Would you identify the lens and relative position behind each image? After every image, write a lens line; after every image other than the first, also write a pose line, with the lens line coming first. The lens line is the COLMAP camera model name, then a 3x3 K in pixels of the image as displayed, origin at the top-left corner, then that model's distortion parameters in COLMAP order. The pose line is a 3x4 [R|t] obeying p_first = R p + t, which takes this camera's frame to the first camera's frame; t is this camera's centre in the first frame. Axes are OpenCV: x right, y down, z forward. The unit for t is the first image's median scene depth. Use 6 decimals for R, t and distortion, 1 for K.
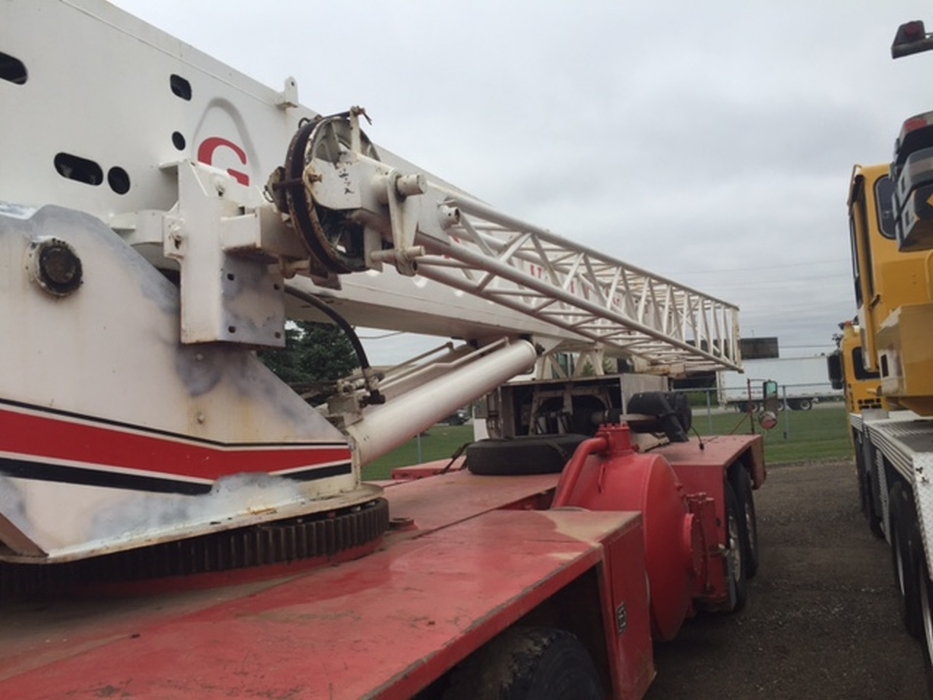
lens RADIAL K [[807.6, 0, 474.7], [0, 807.6, 358.7], [0, 0, 1]] dist [0.078725, -0.104150]
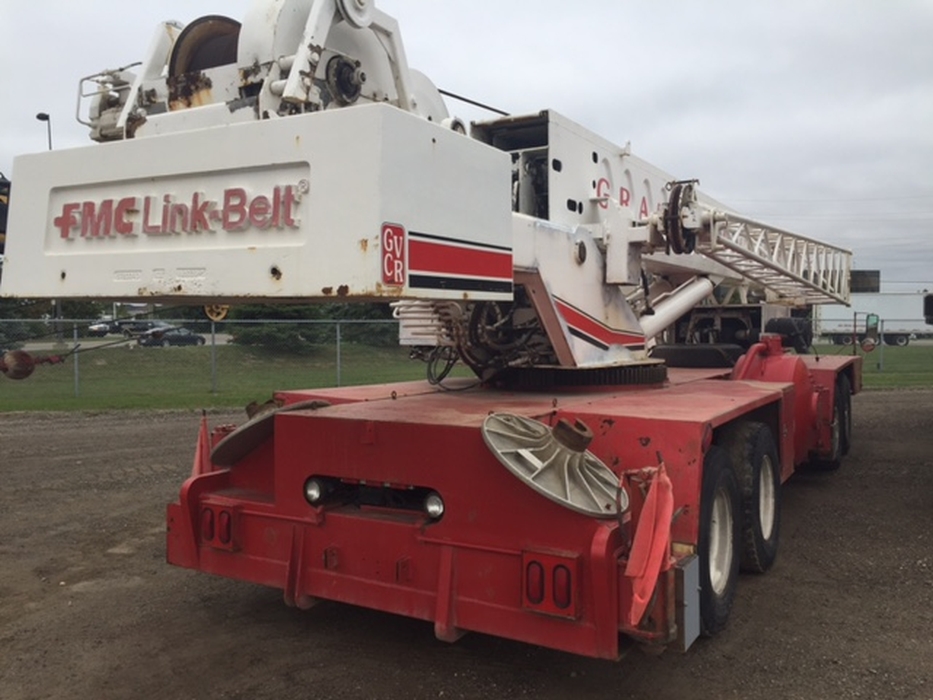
lens RADIAL K [[782.9, 0, 465.1], [0, 782.9, 363.1], [0, 0, 1]] dist [0.050368, -0.096316]
pose [[0.990957, 0.061675, -0.119168, -0.377876], [-0.048073, 0.992337, 0.113826, -0.021486], [0.125275, -0.107068, 0.986328, -0.973393]]
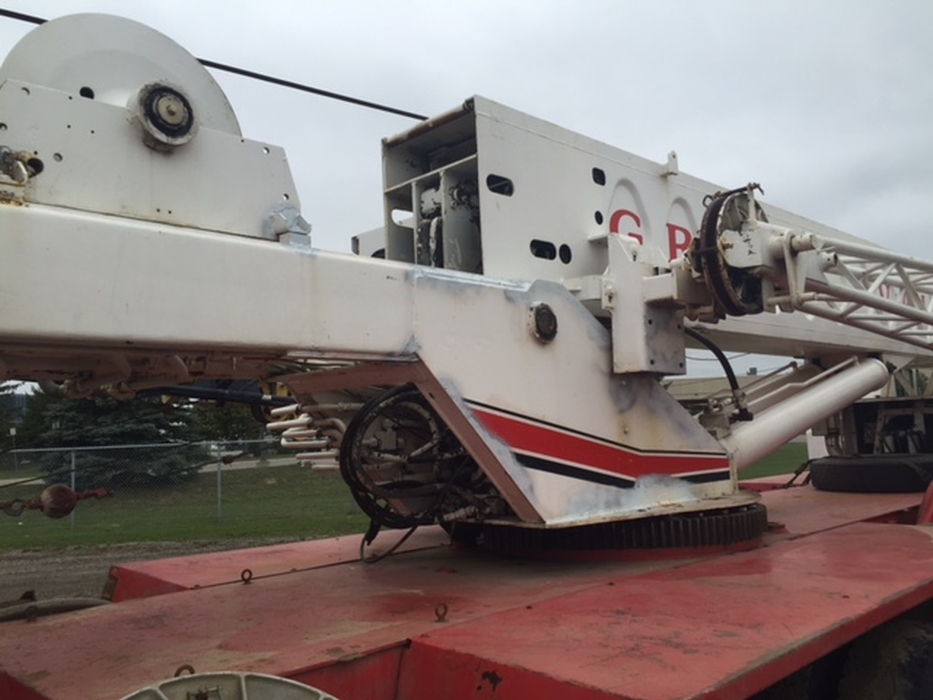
lens RADIAL K [[798.4, 0, 461.0], [0, 798.4, 352.9], [0, 0, 1]] dist [0.070401, -0.097564]
pose [[0.928615, -0.017218, -0.370645, -0.084864], [0.008171, 0.999629, -0.025965, -0.015926], [0.370955, 0.021083, 0.928411, -0.245440]]
